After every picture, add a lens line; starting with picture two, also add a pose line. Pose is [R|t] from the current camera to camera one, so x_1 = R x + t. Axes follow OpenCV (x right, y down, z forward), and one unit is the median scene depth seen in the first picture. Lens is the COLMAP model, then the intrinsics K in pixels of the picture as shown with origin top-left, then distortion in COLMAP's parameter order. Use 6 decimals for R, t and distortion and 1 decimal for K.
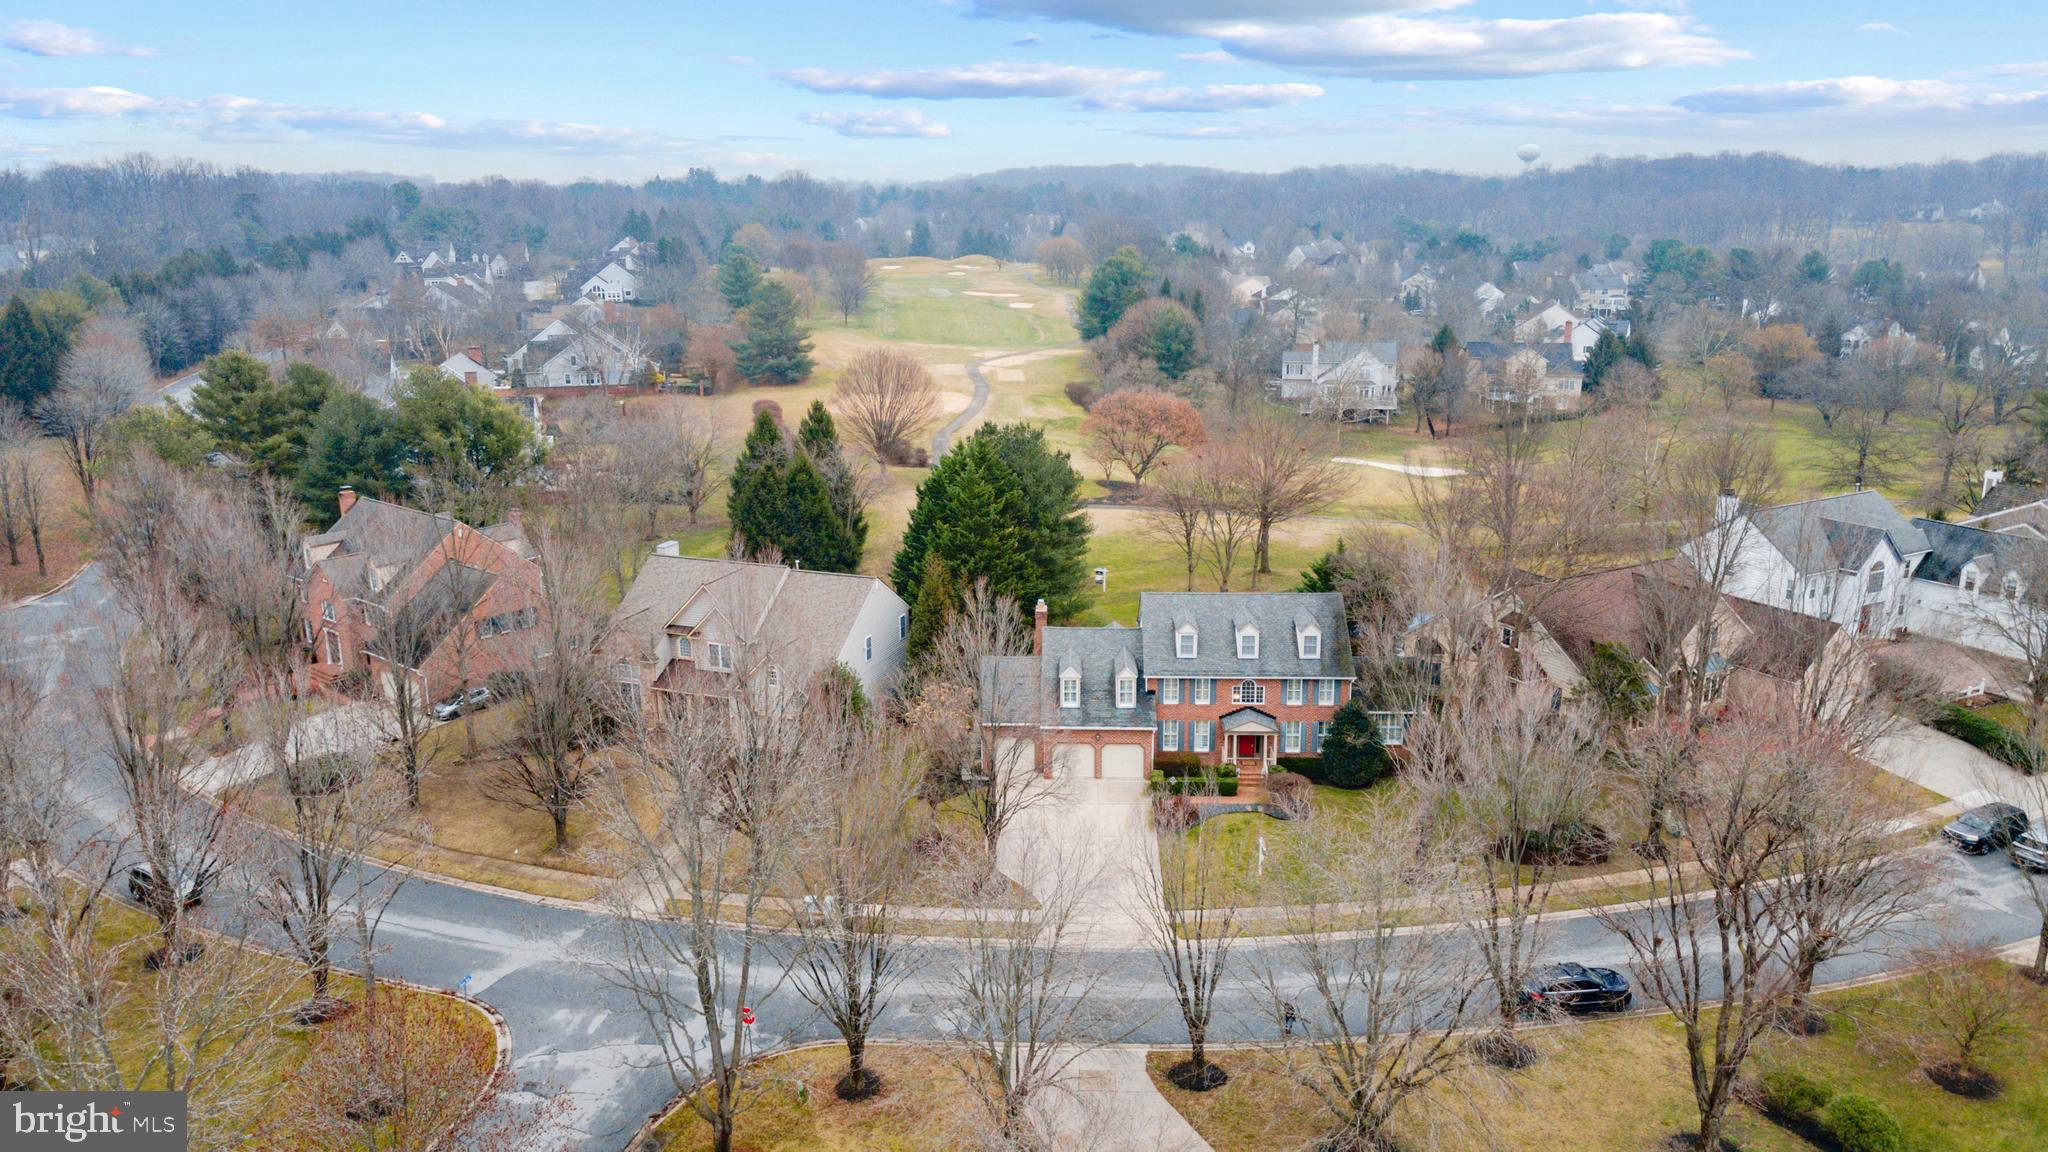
lens RADIAL K [[1478.9, 0, 1023.0], [0, 1478.9, 565.2], [0, 0, 1]] dist [0.040877, 0.003538]
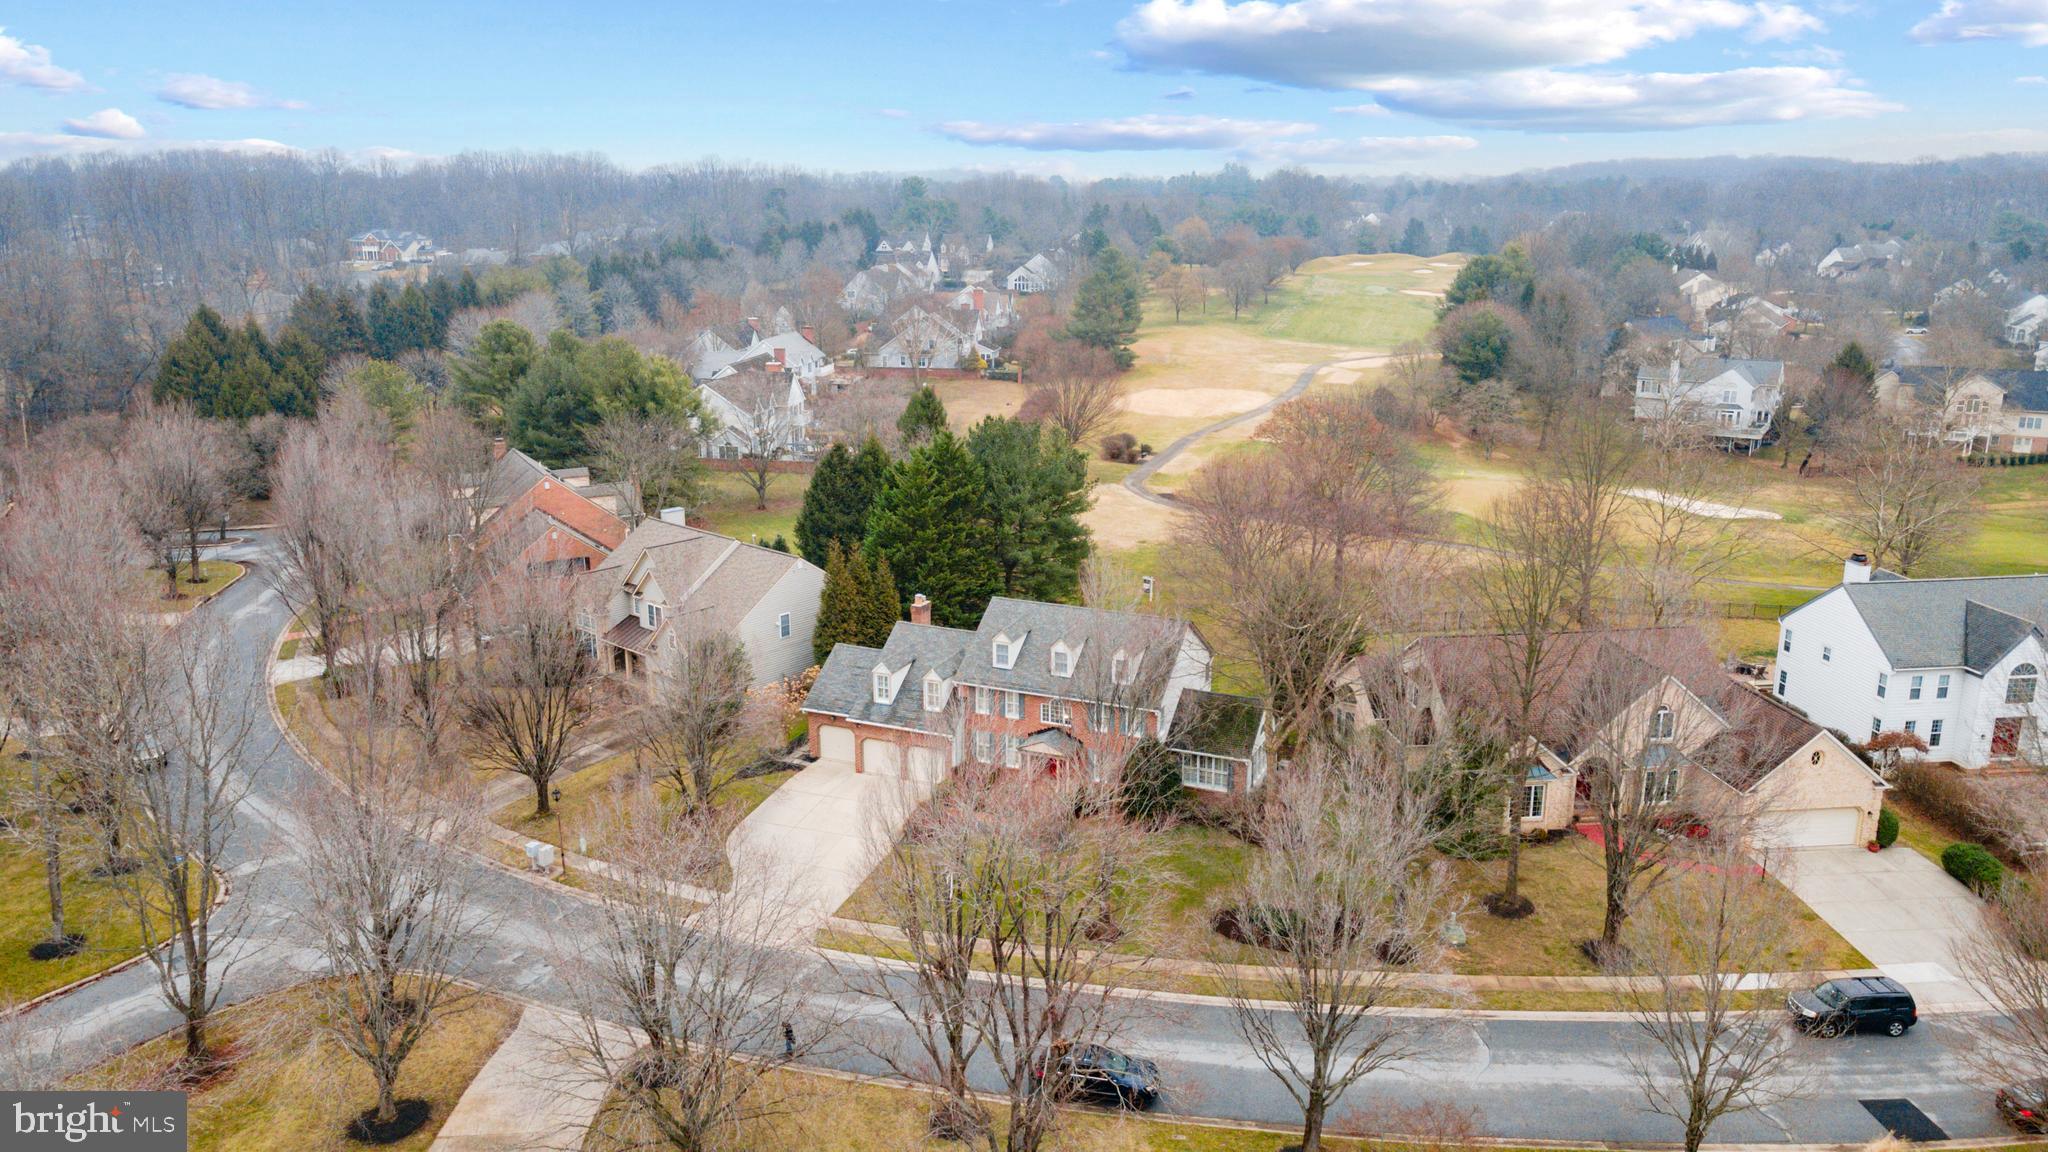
lens RADIAL K [[1478.9, 0, 1023.0], [0, 1478.9, 565.2], [0, 0, 1]] dist [0.040877, 0.003538]
pose [[0.929143, 0.096789, -0.356828, 0.198194], [-0.095862, 0.995187, 0.020327, -0.010475], [0.357078, 0.015320, 0.933949, 0.048393]]
